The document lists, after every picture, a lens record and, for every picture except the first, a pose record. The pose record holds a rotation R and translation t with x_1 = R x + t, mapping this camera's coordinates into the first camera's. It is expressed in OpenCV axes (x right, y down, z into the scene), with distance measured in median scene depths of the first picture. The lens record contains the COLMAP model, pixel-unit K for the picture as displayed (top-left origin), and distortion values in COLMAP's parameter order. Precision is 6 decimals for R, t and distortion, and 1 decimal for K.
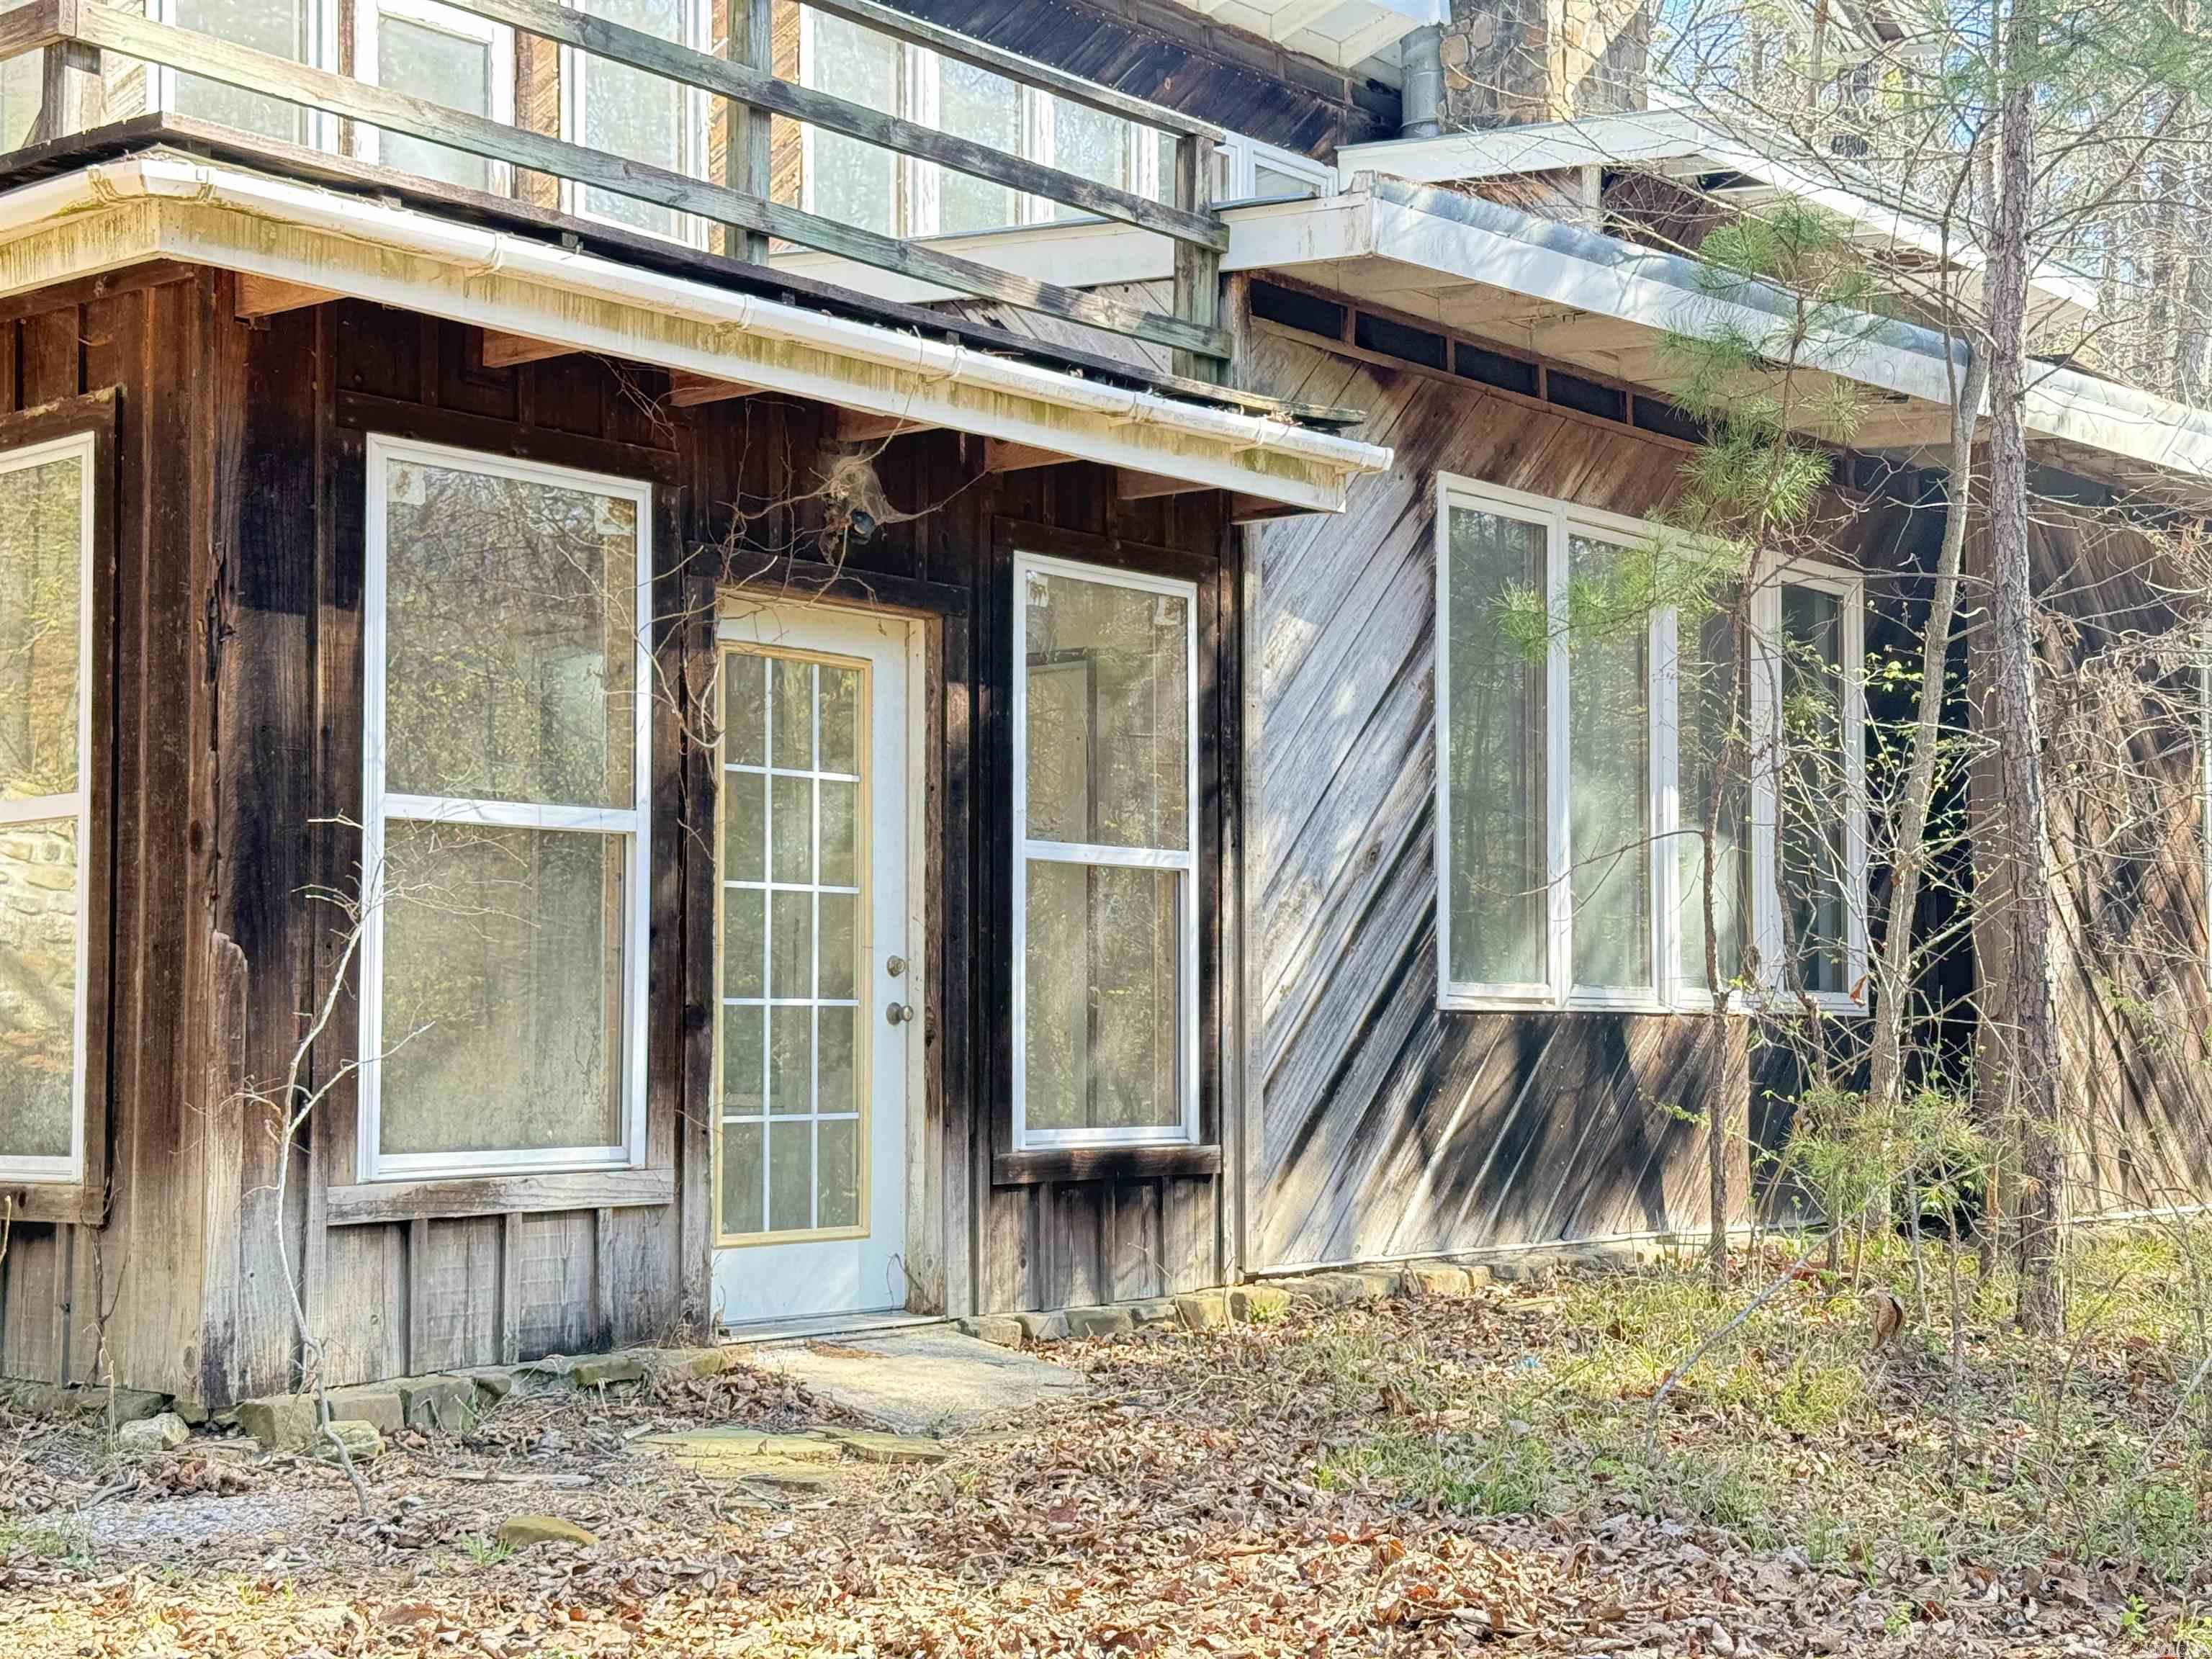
lens RADIAL K [[3115.0, 0, 1127.5], [0, 3115.0, 845.2], [0, 0, 1]] dist [0.030059, 0.000000]
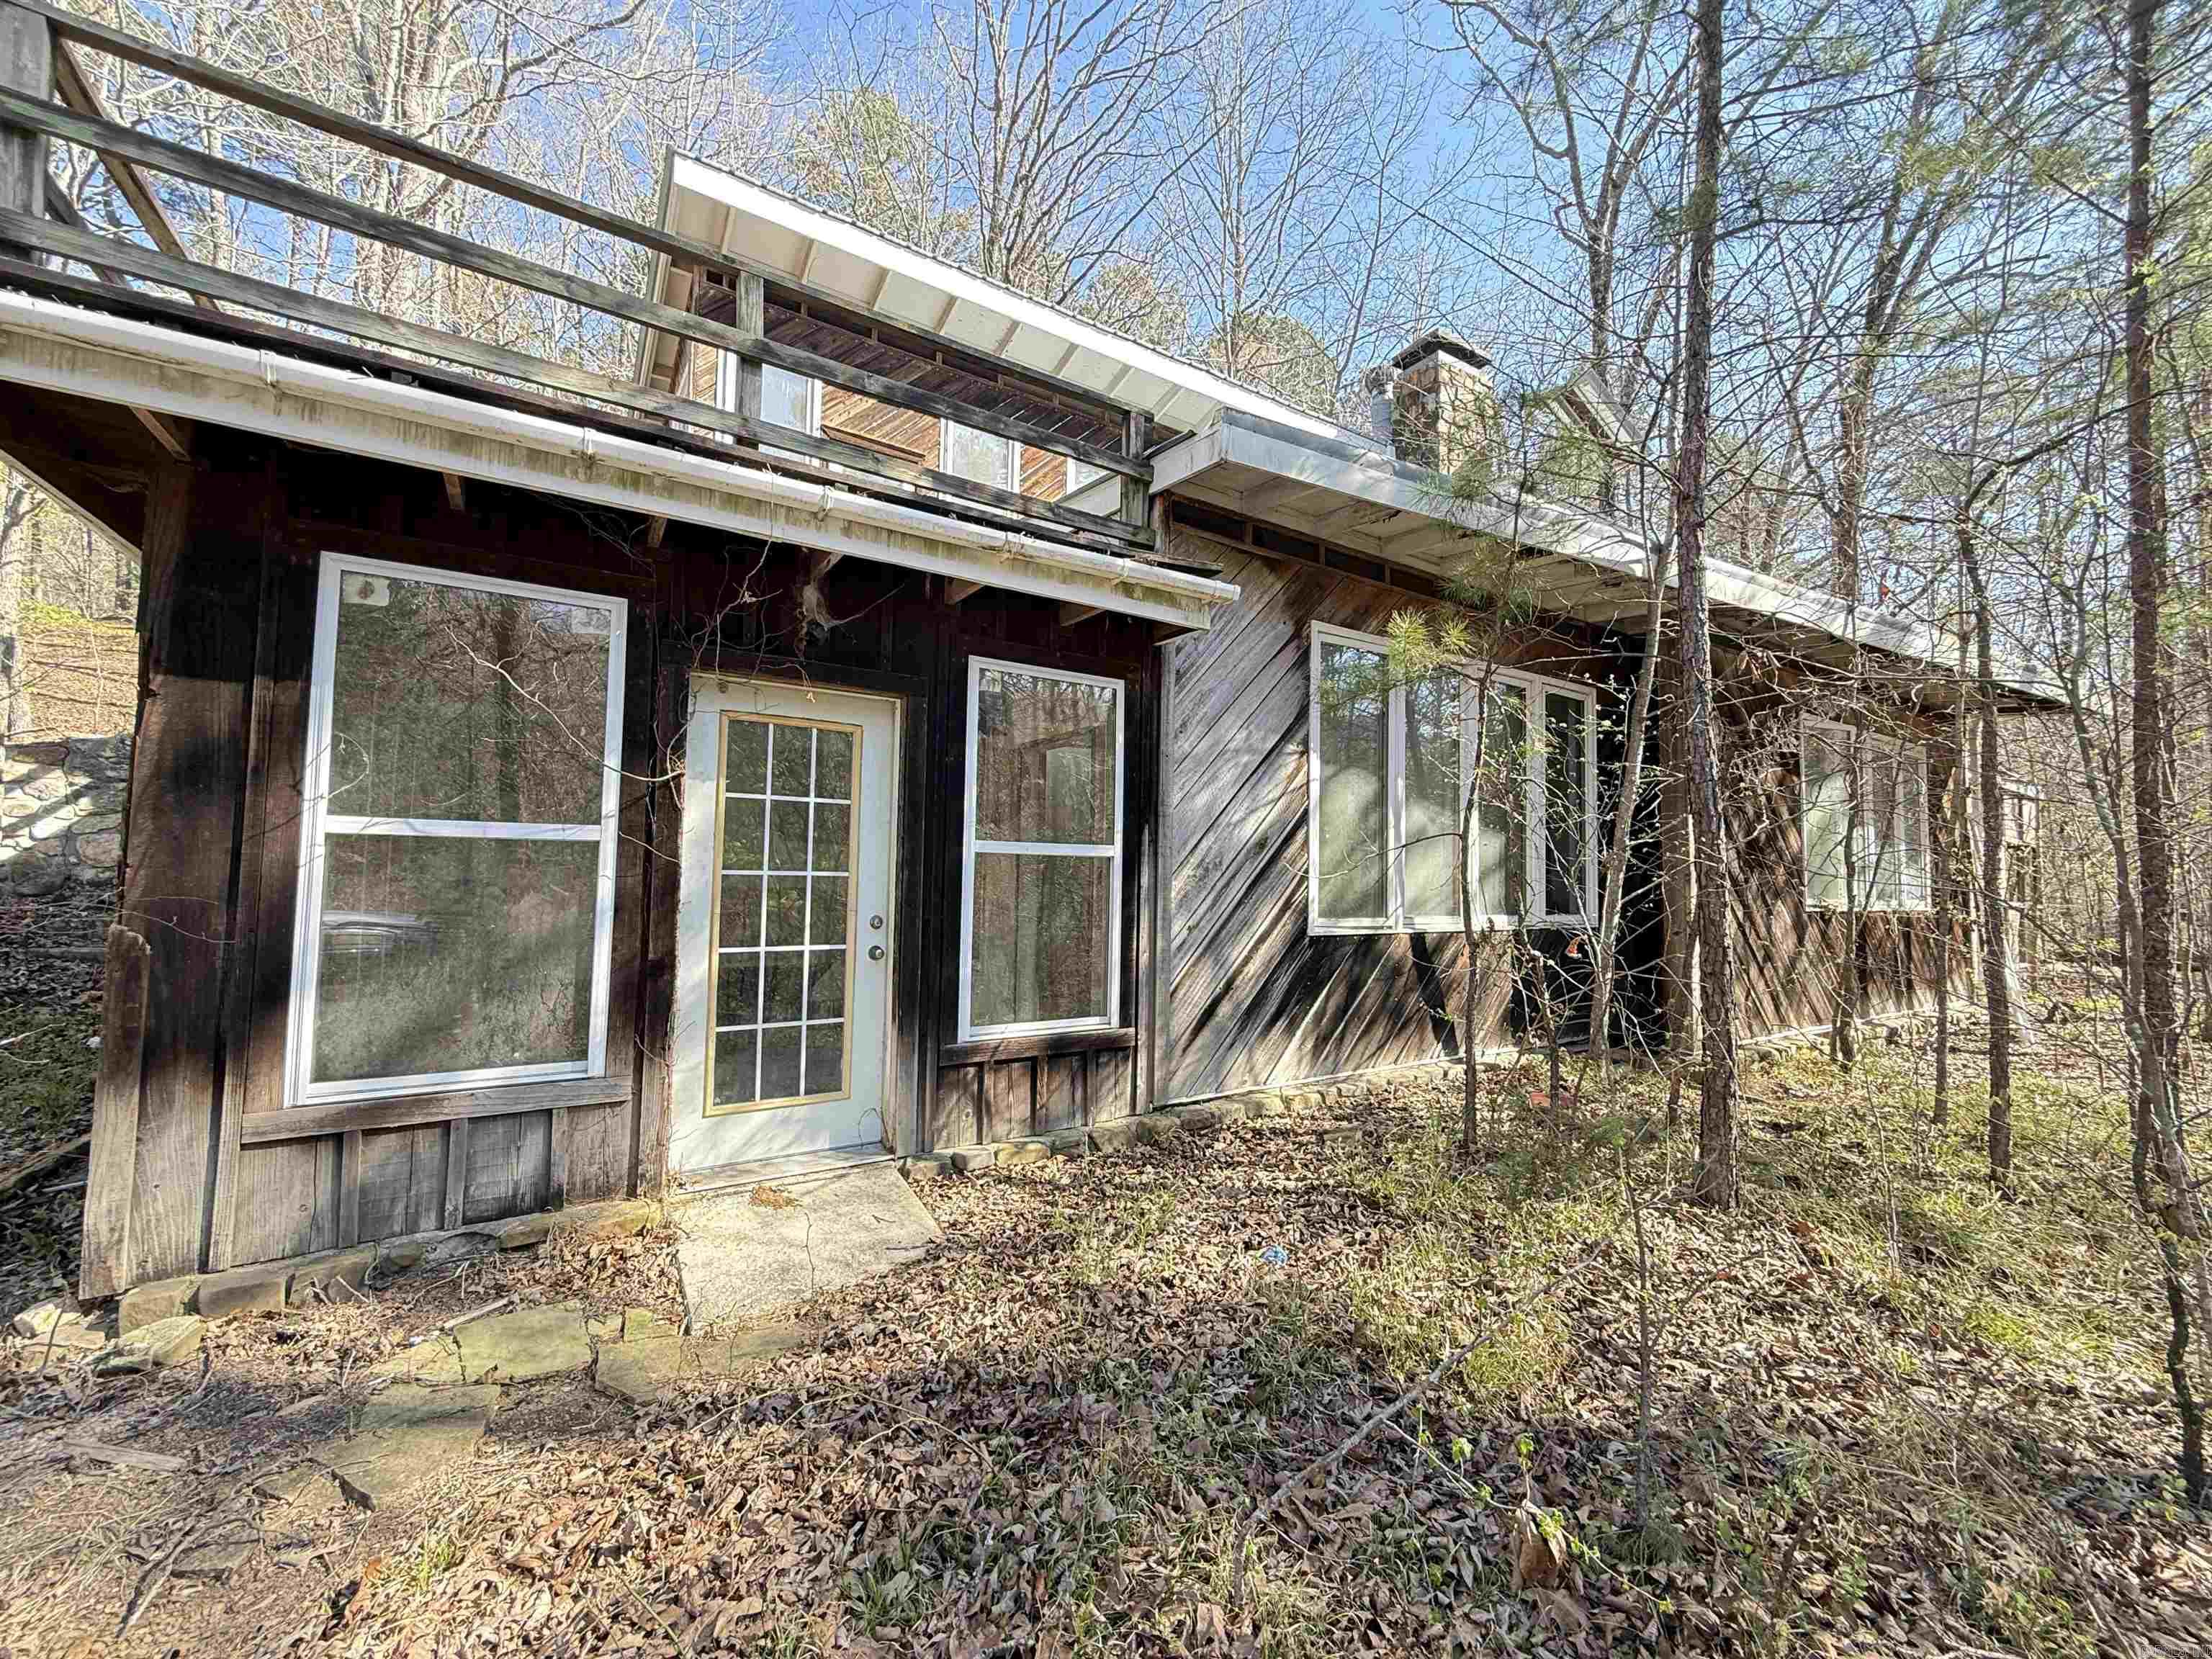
lens RADIAL K [[881.7, 0, 1100.8], [0, 881.7, 836.8], [0, 0, 1]] dist [-0.012492, 0.003151]
pose [[0.955163, 0.000995, -0.296078, 0.157141], [0.002865, 0.999916, 0.012605, -0.008989], [0.296065, -0.012888, 0.955081, 0.595297]]
